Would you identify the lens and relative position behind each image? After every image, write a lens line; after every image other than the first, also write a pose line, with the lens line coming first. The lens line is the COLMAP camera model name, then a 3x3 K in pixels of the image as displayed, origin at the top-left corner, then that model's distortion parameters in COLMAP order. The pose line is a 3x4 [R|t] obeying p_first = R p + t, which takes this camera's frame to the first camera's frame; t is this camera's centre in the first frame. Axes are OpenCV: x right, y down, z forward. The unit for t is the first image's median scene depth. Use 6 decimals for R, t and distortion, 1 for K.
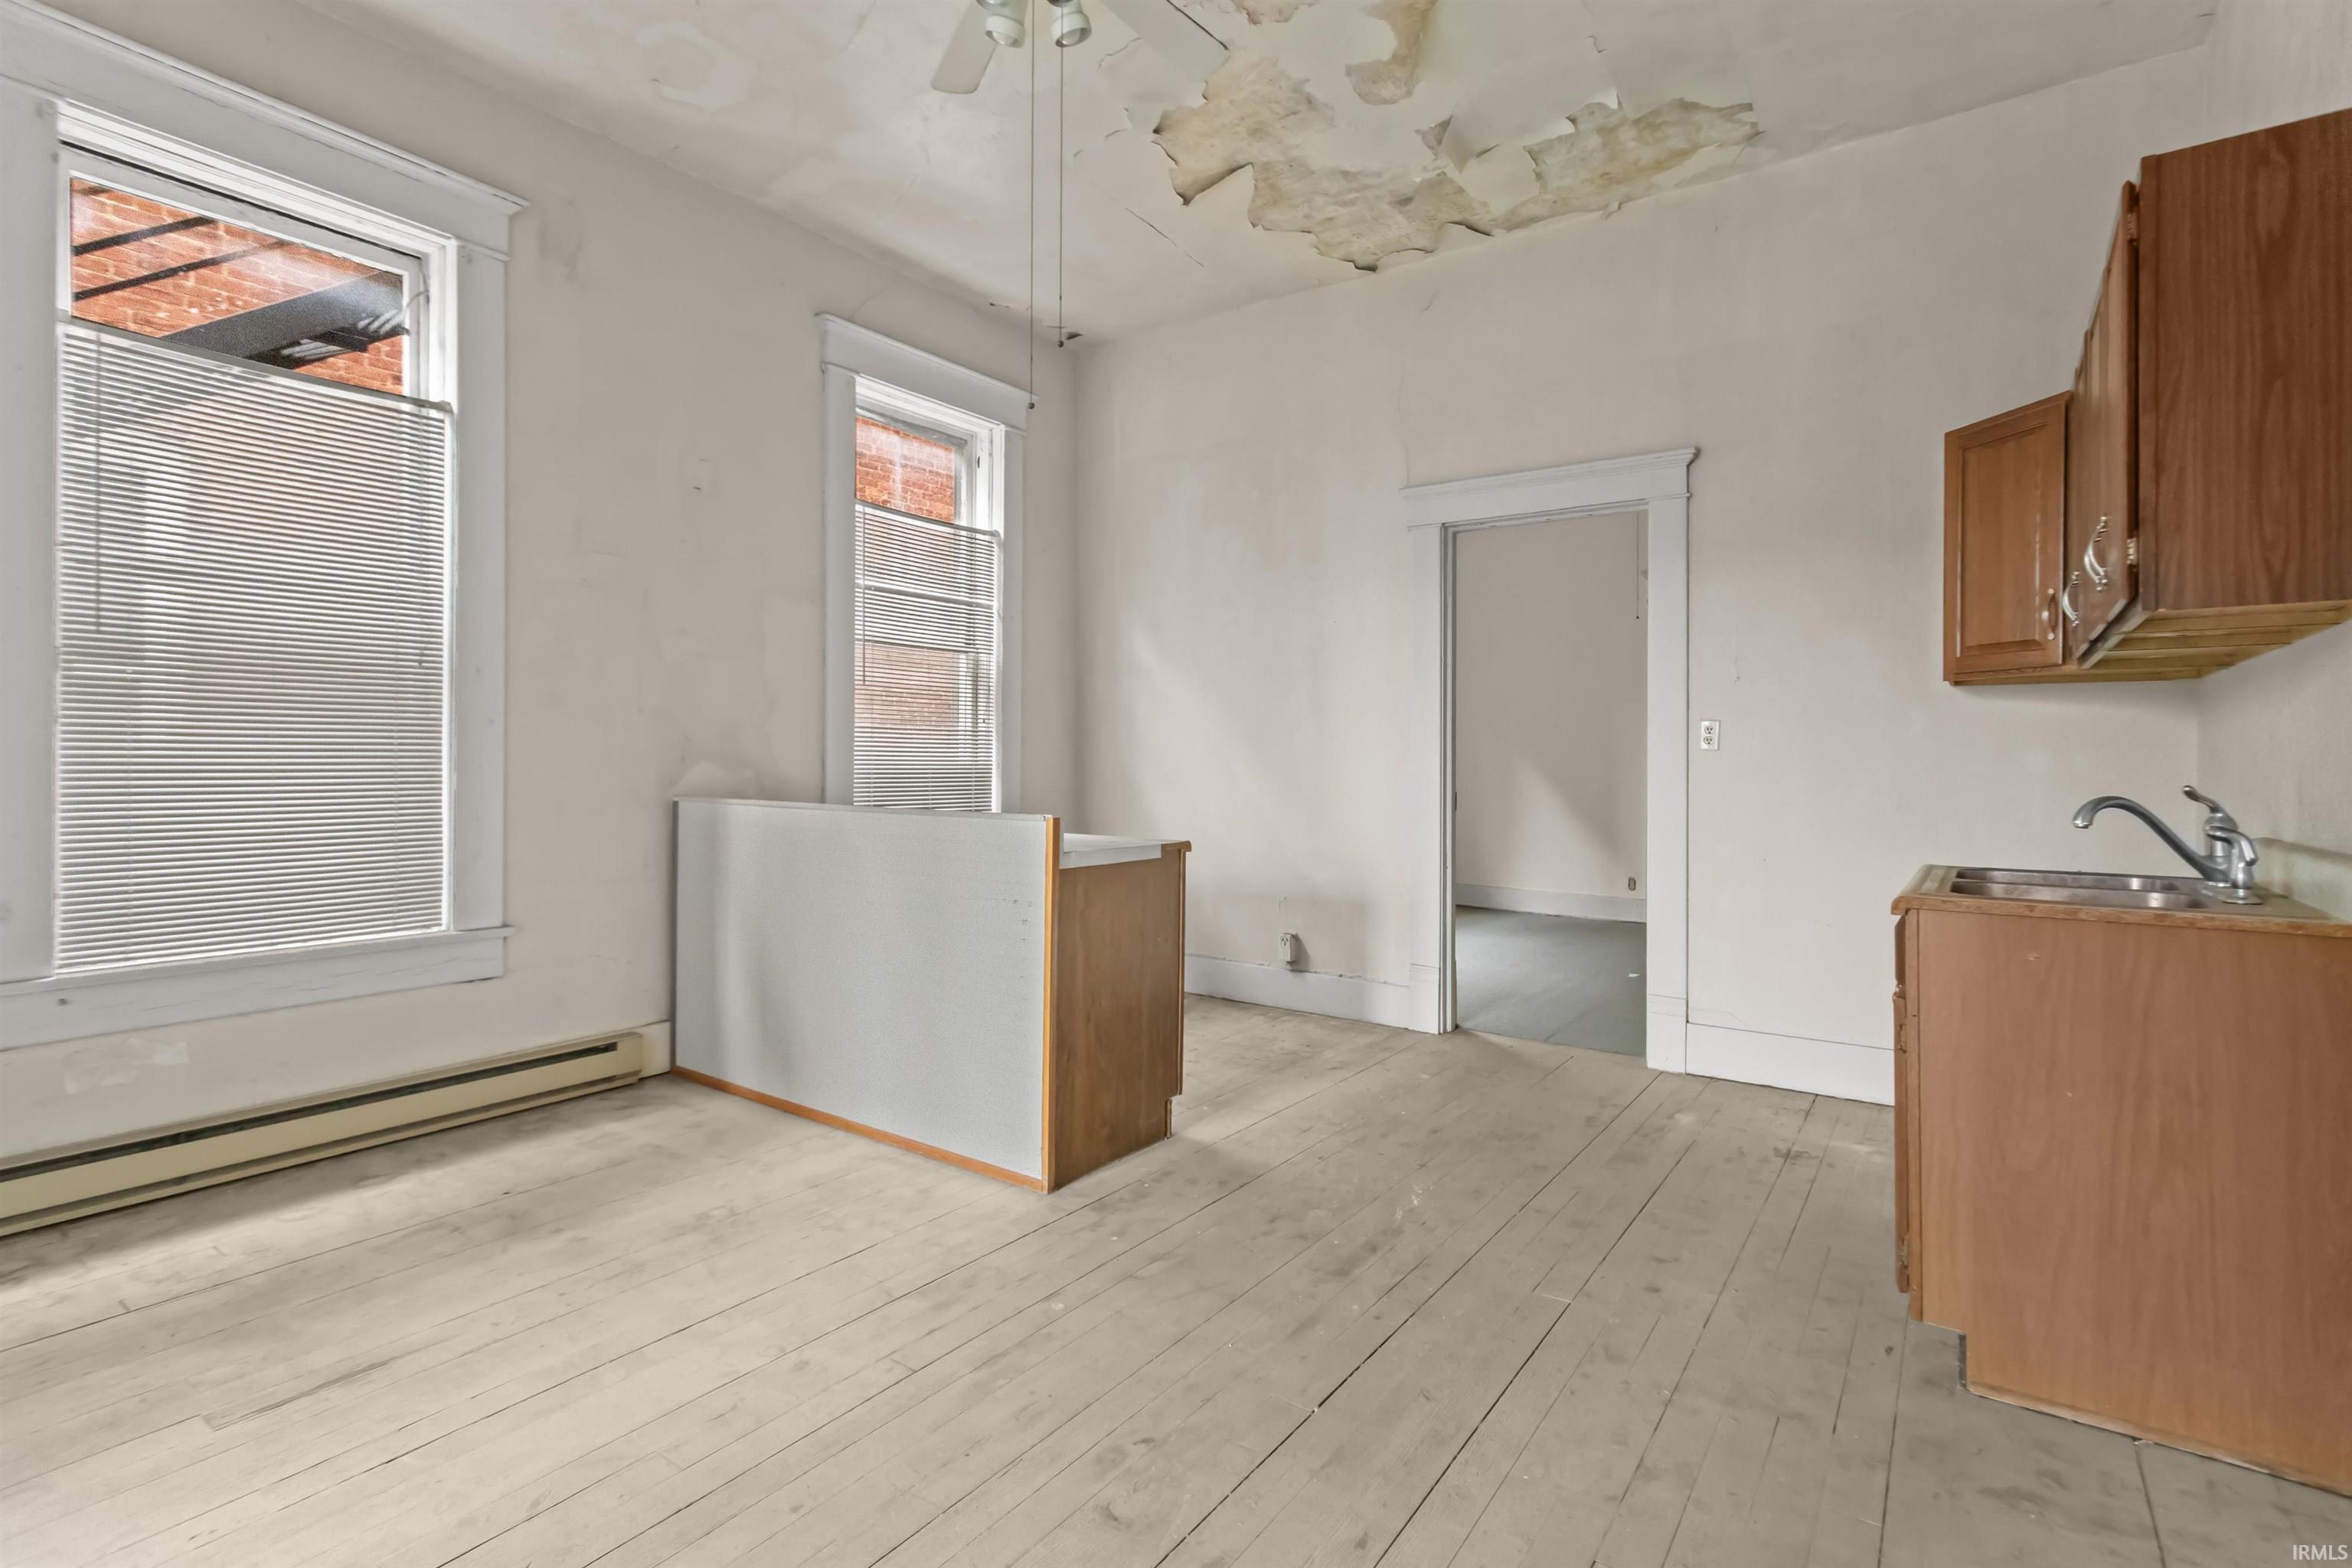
lens RADIAL K [[1100.0, 0, 1213.2], [0, 1100.0, 746.2], [0, 0, 1]] dist [0.002117, 0.001229]
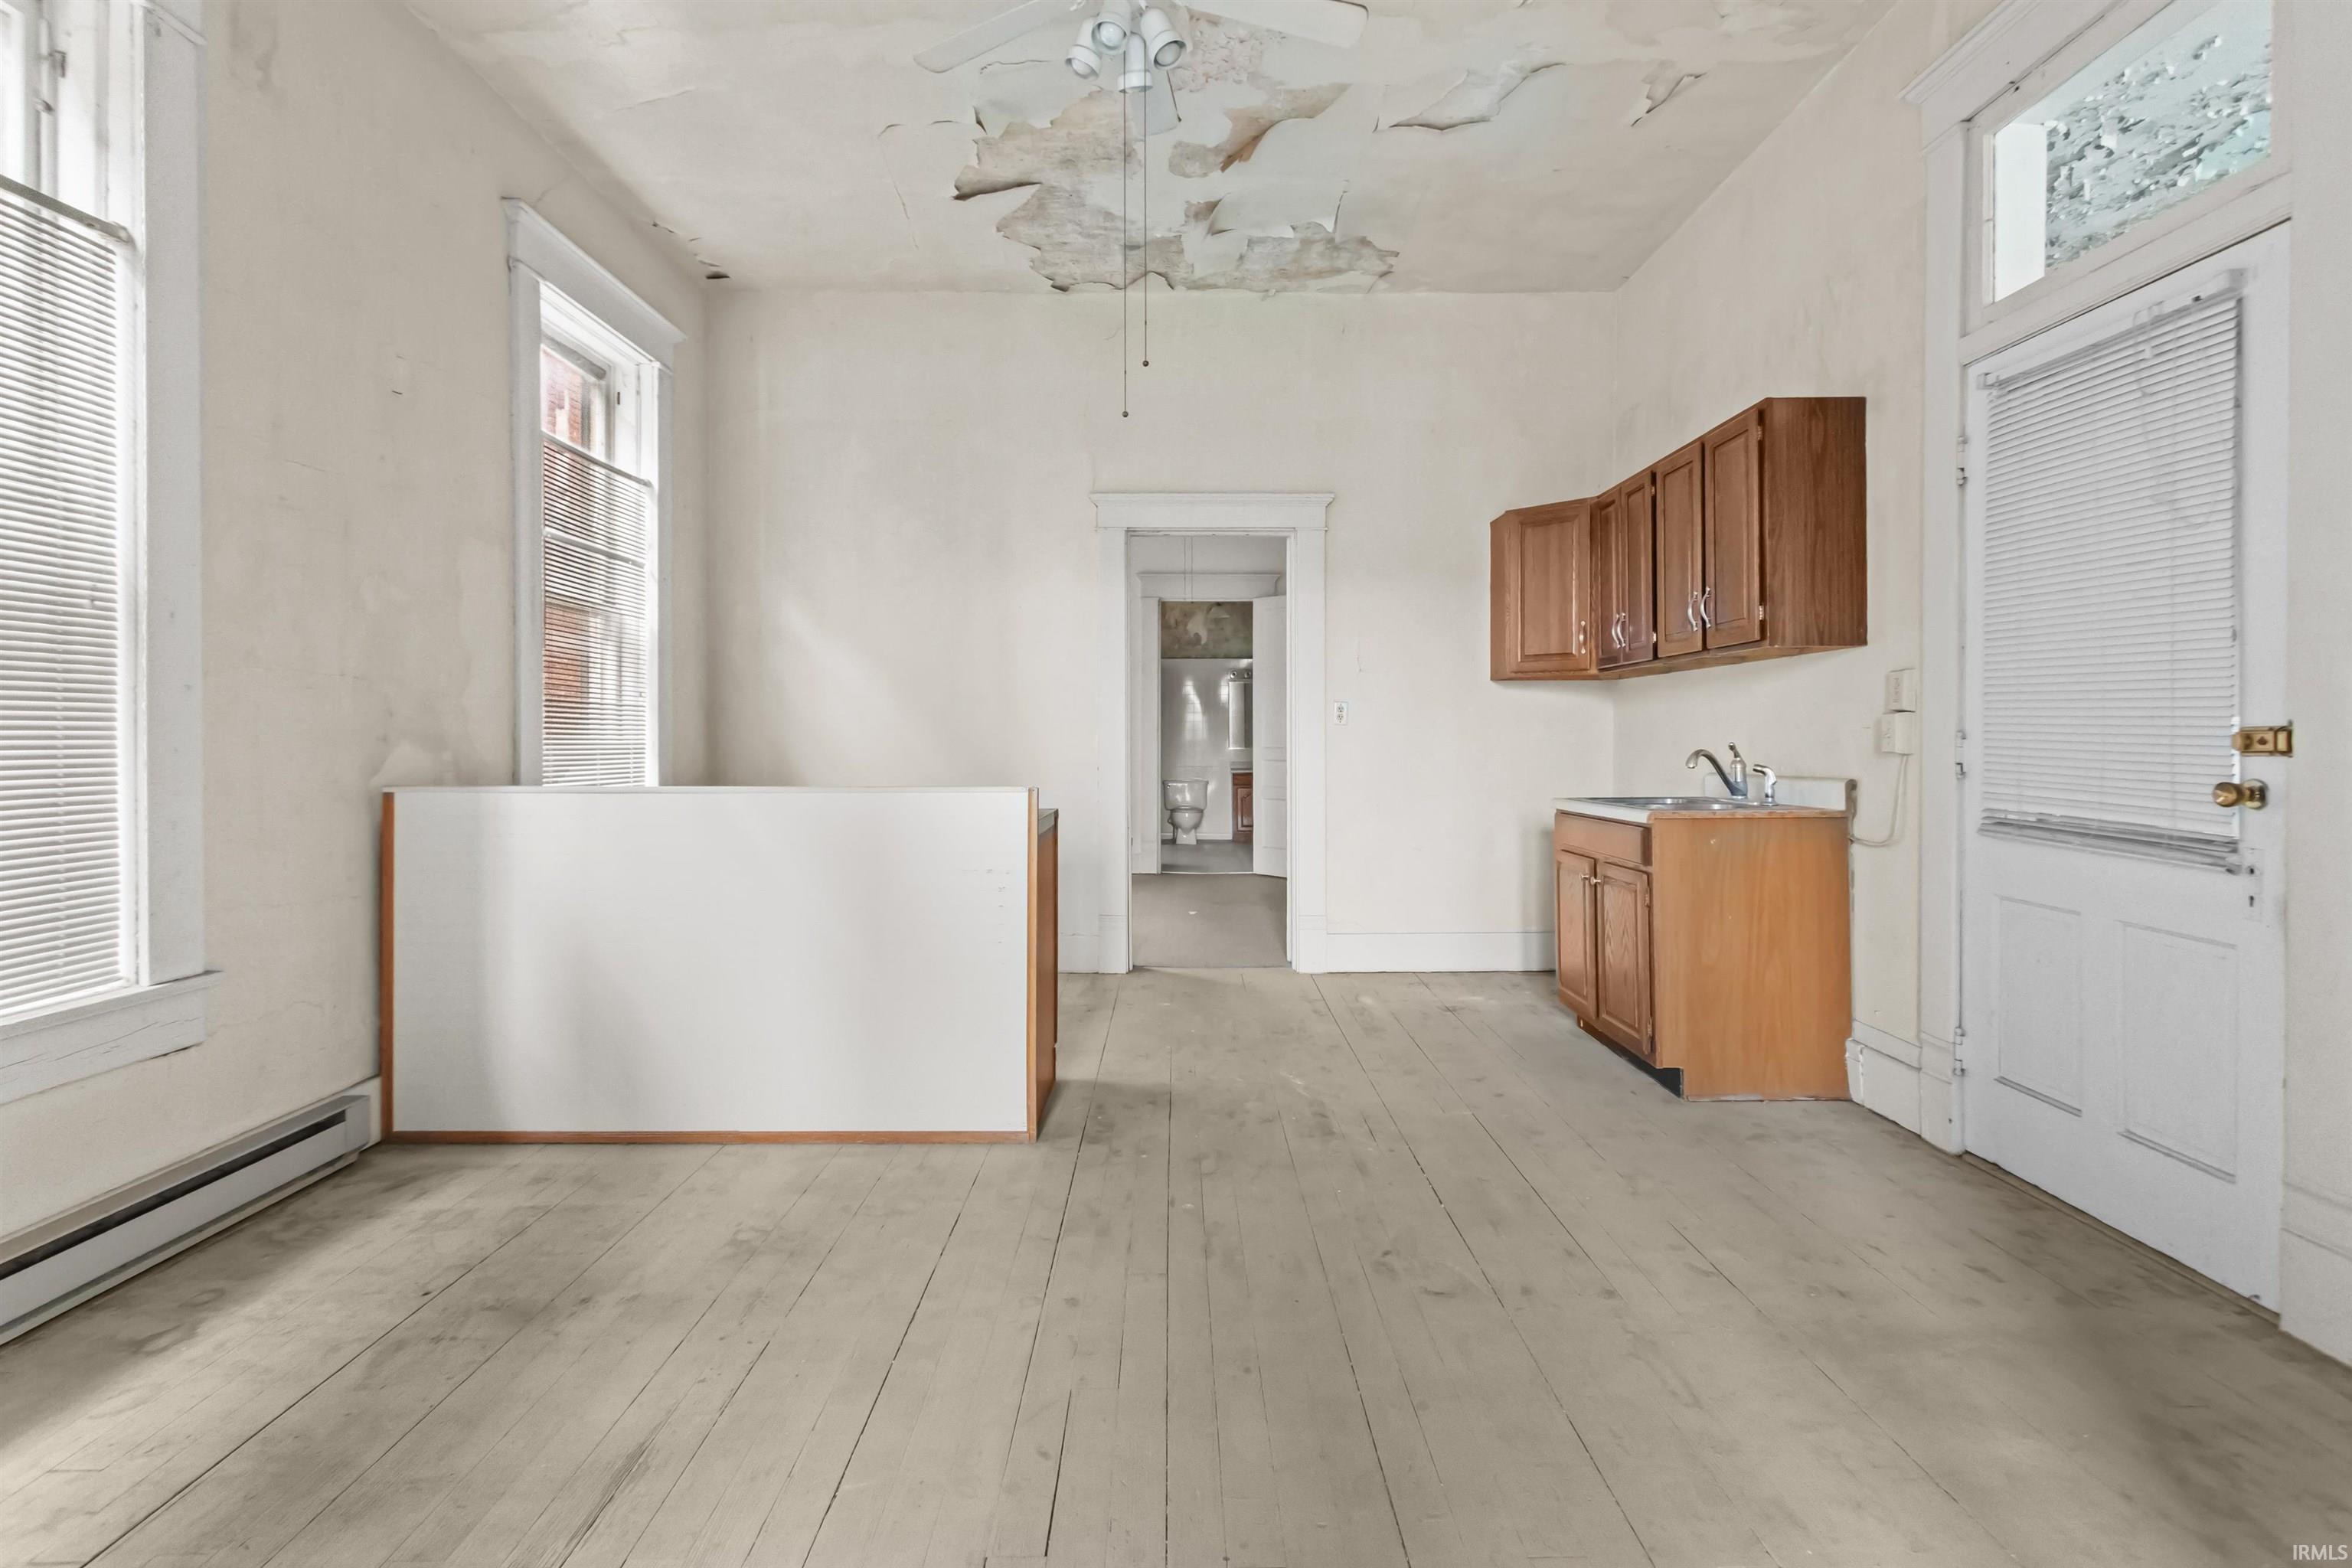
lens RADIAL K [[1100.0, 0, 1183.8], [0, 1100.0, 723.2], [0, 0, 1]] dist [0.002117, 0.001229]
pose [[0.813640, -0.001547, 0.581367, -0.562967], [0.001806, 0.999998, 0.000135, 0.001975], [-0.581366, 0.000940, 0.813642, 0.044269]]
